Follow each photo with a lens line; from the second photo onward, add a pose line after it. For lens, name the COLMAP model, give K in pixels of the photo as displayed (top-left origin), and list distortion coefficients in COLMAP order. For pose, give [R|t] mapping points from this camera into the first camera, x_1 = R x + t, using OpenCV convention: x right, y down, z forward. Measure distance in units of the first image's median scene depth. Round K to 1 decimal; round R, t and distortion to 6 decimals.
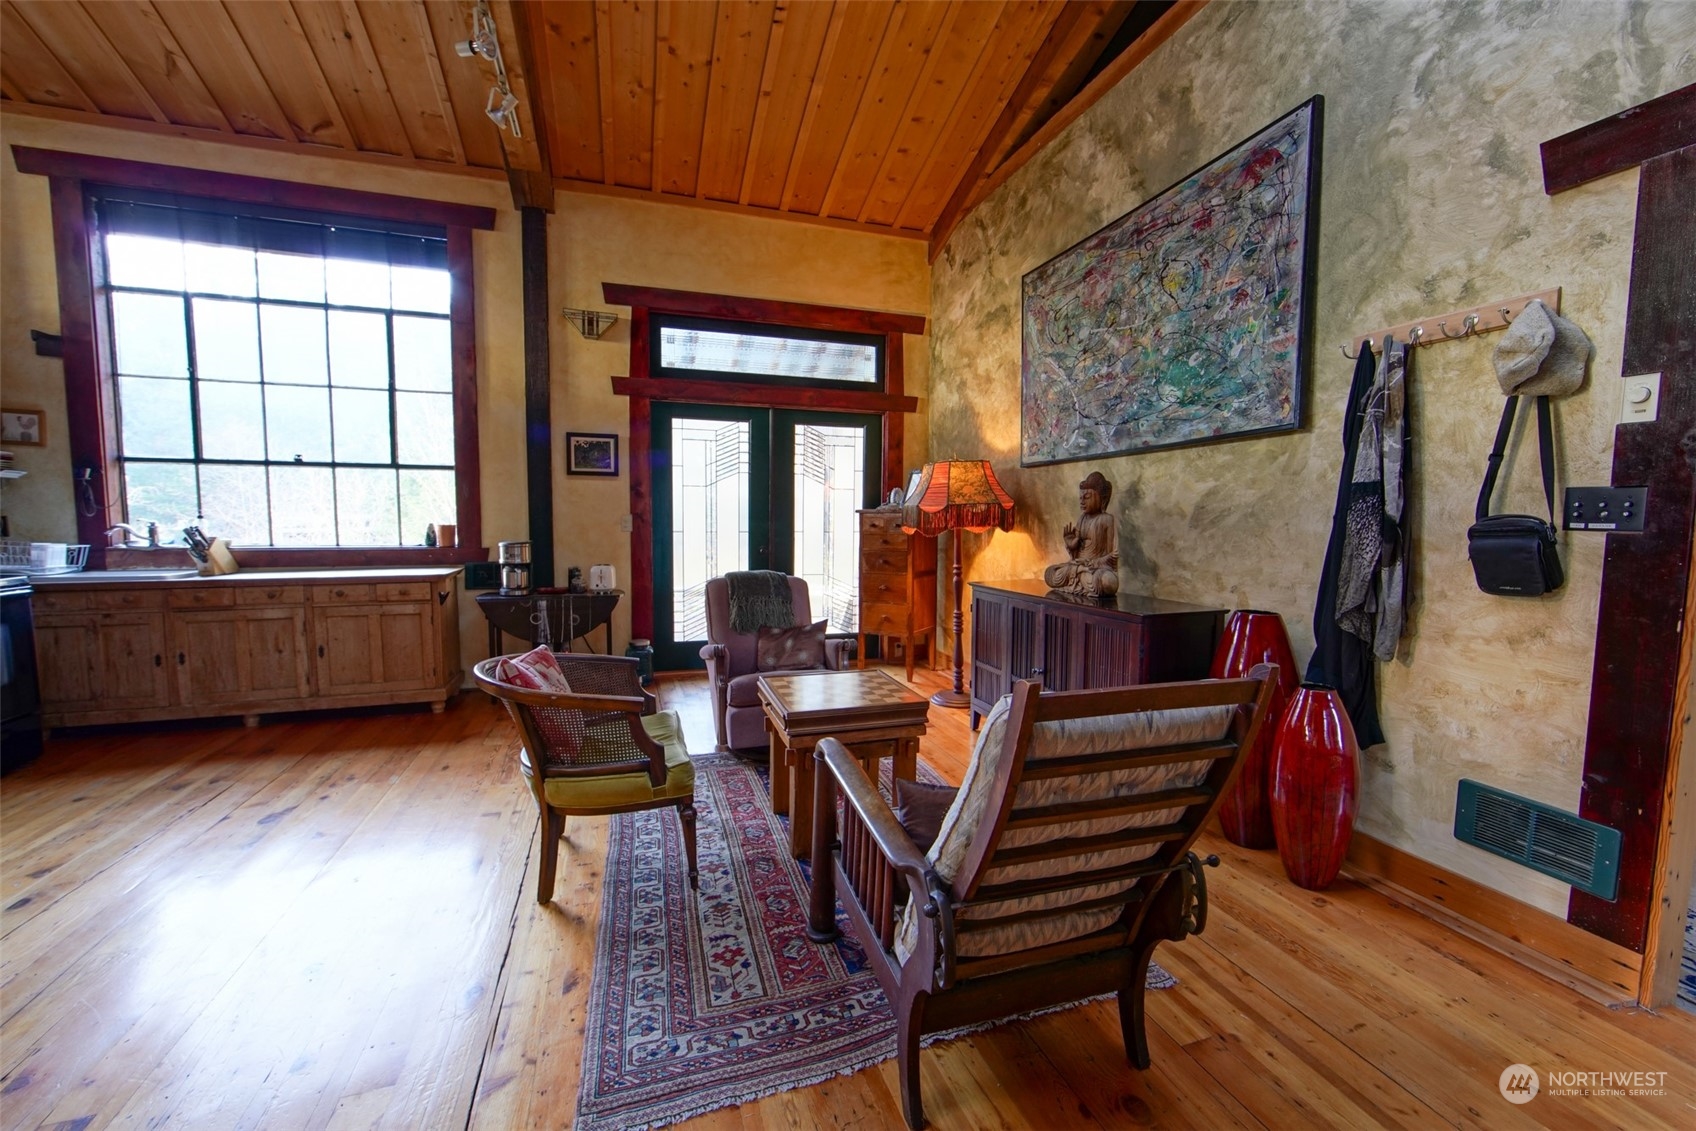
lens RADIAL K [[666.2, 0, 841.0], [0, 666.2, 566.7], [0, 0, 1]] dist [-0.007458, 0.000018]
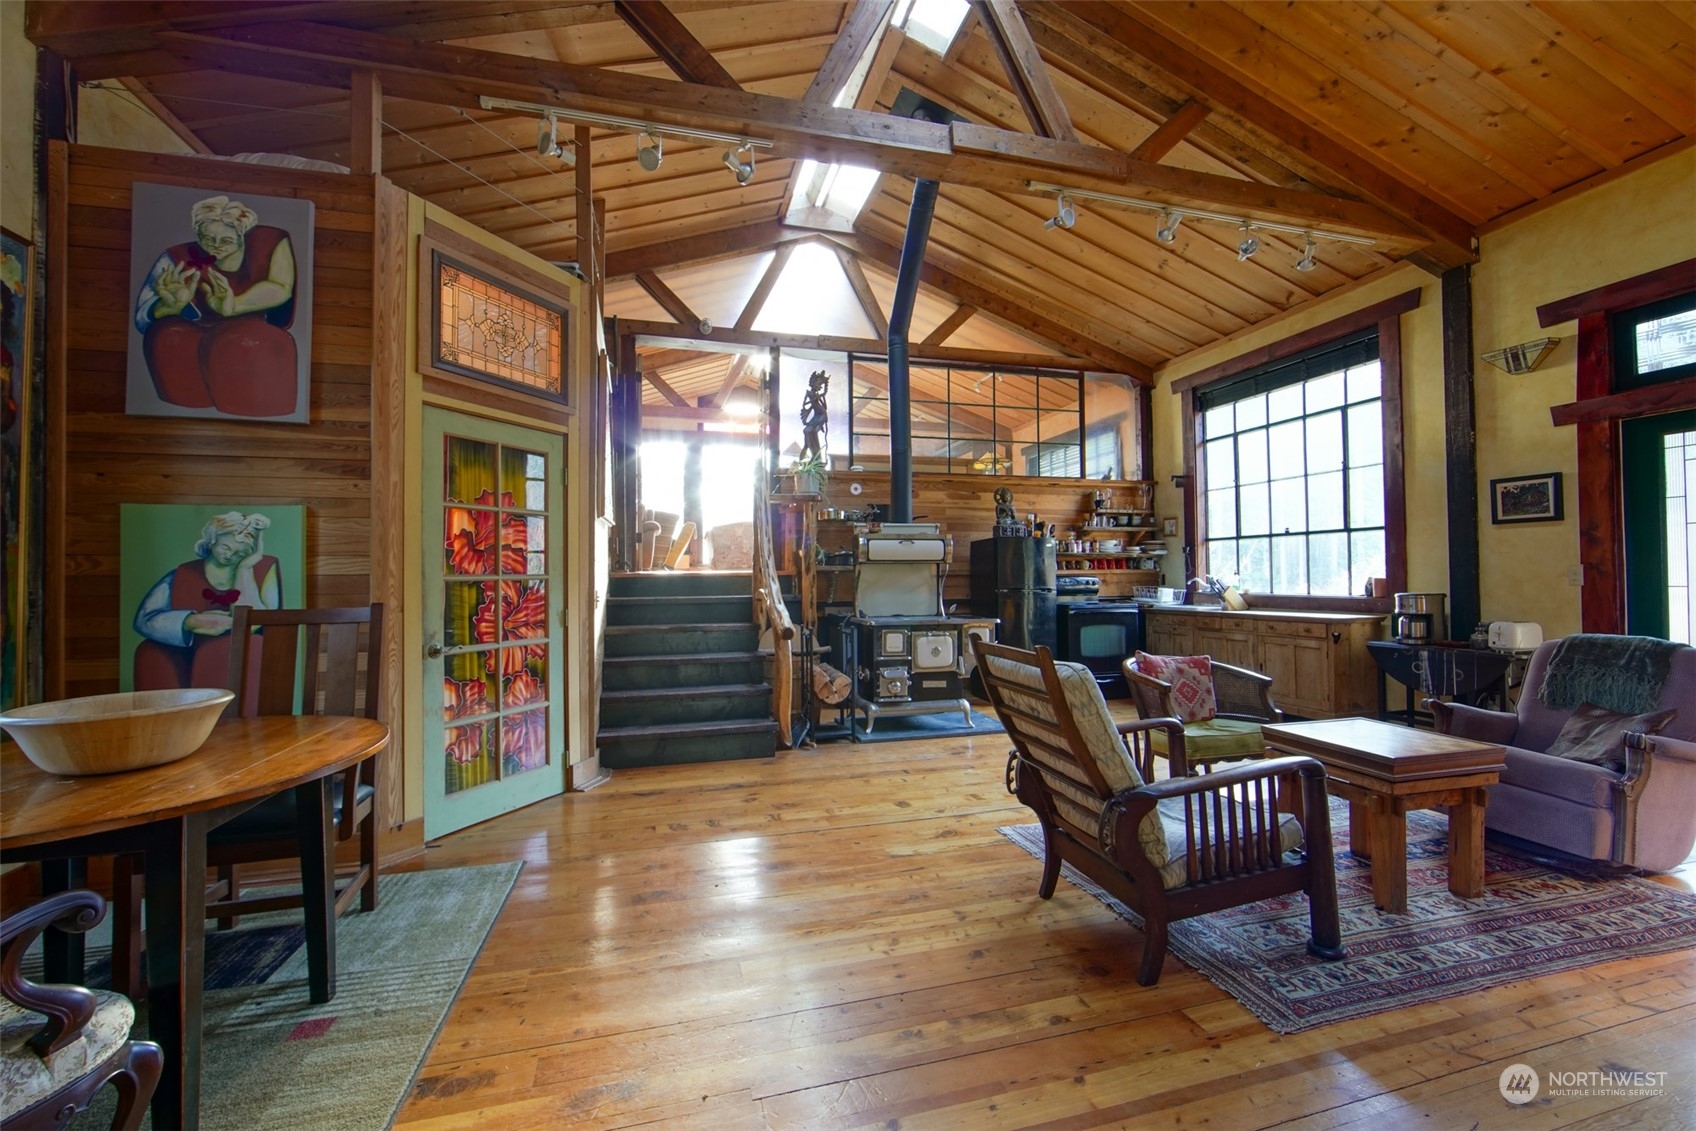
lens RADIAL K [[666.2, 0, 843.8], [0, 666.2, 568.7], [0, 0, 1]] dist [-0.007458, 0.000018]
pose [[-0.045928, -0.020079, -0.998743, 0.625106], [-0.069264, 0.997456, -0.016868, 0.003772], [0.996541, 0.068403, -0.047202, 0.149287]]
